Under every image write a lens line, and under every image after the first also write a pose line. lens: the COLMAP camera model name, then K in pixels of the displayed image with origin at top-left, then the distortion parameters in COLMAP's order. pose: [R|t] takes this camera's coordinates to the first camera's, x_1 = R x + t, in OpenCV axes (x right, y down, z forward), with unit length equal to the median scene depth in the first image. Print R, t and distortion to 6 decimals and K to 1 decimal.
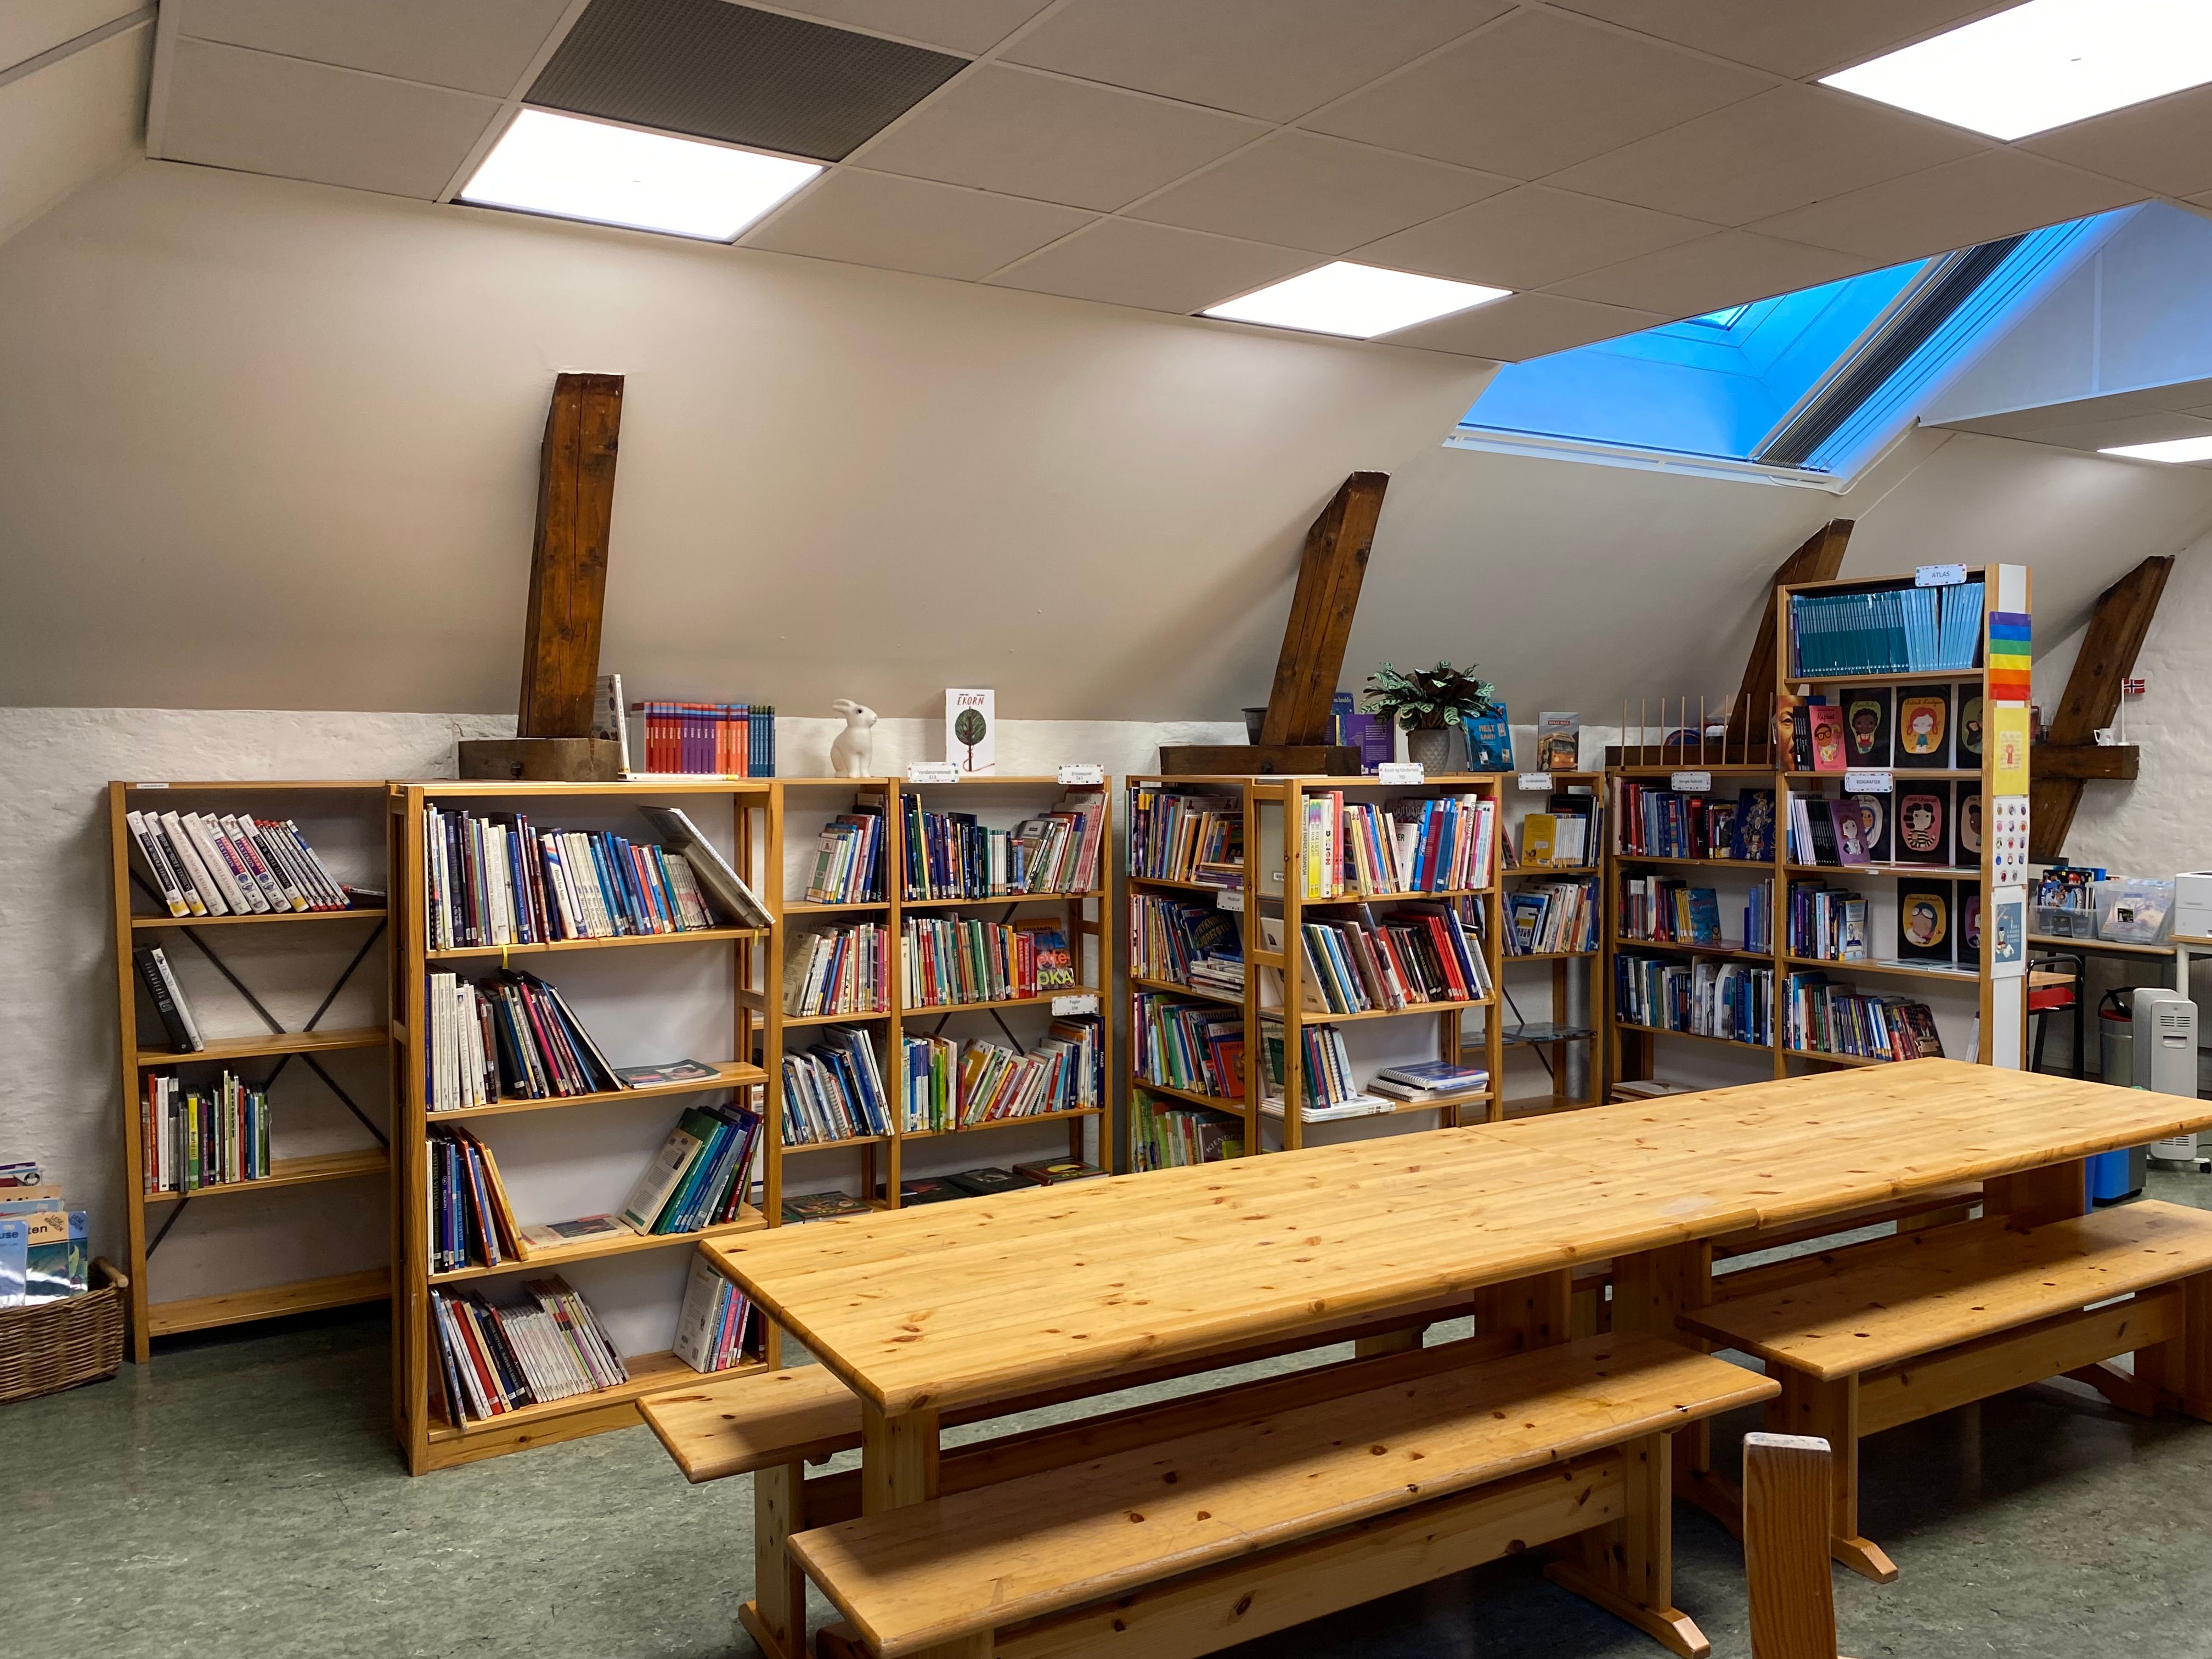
lens RADIAL K [[1697.2, 0, 1095.7], [0, 1697.2, 830.4], [0, 0, 1]] dist [0.026380, -0.001131]
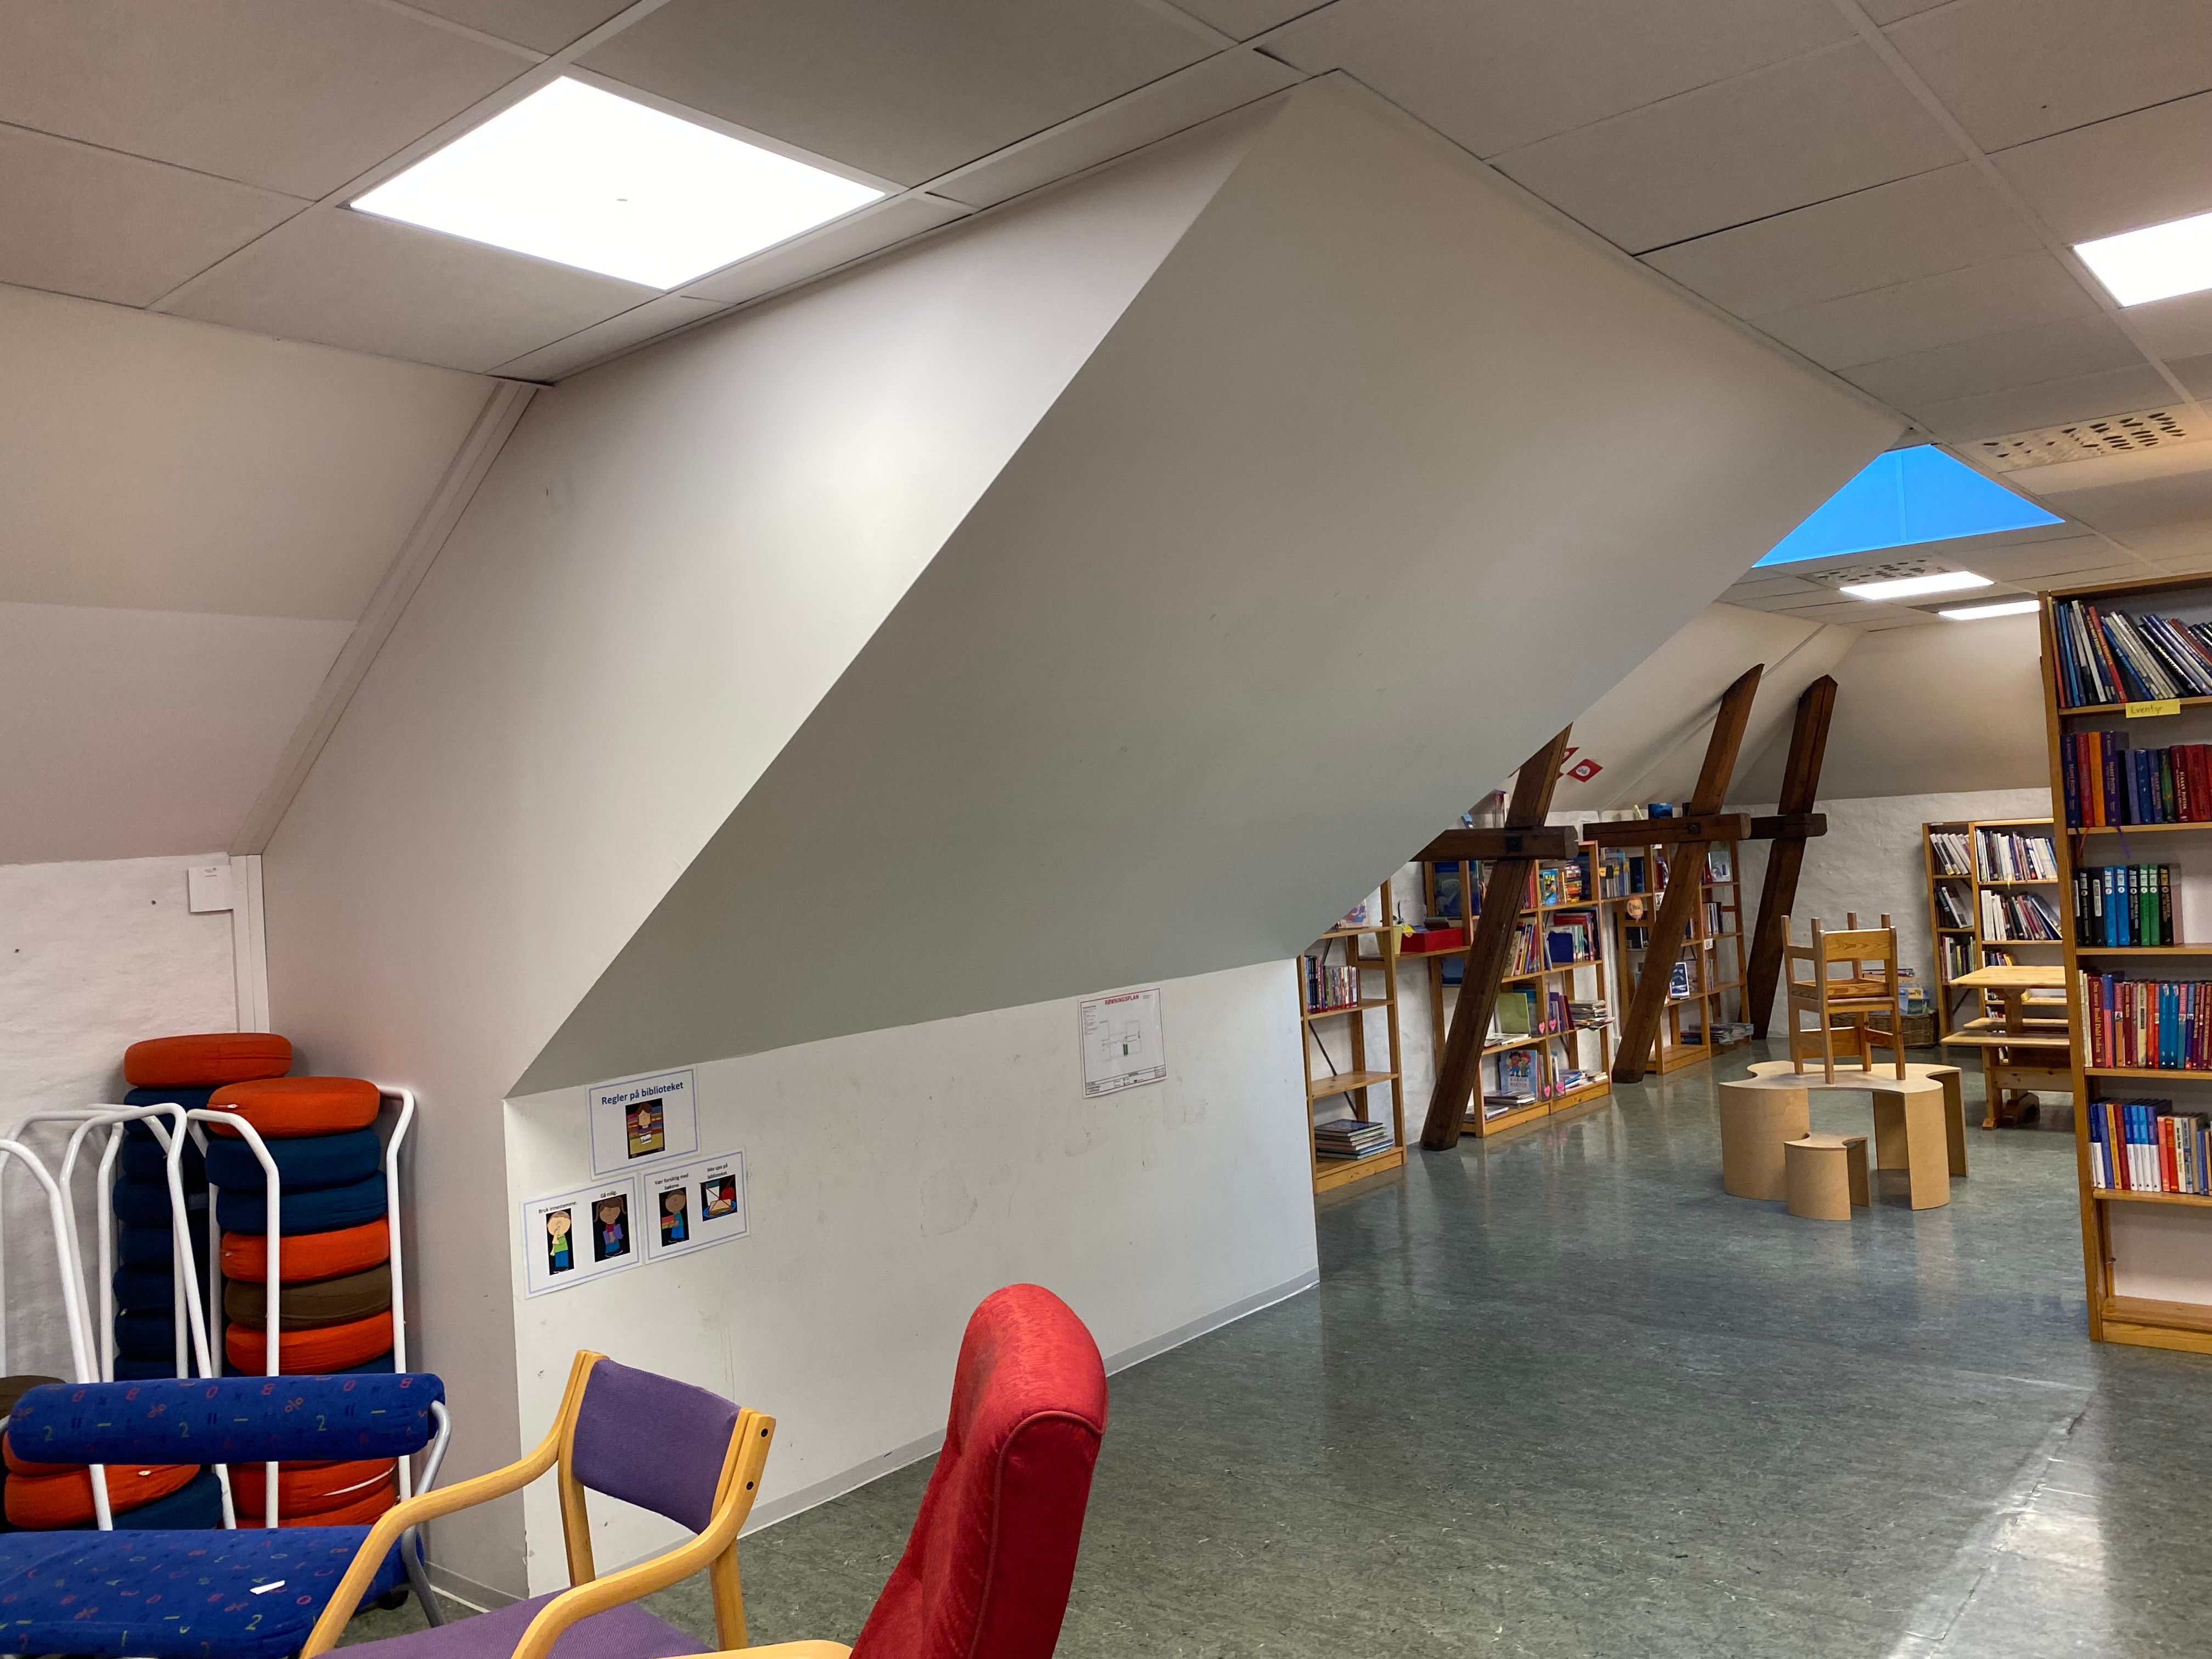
lens RADIAL K [[1697.2, 0, 1102.5], [0, 1697.2, 823.2], [0, 0, 1]] dist [0.026380, -0.001131]
pose [[0.337018, -0.031101, -0.940984, 1.689871], [0.010531, 0.999516, -0.029263, 0.040424], [0.941439, -0.000047, 0.337183, -1.237071]]
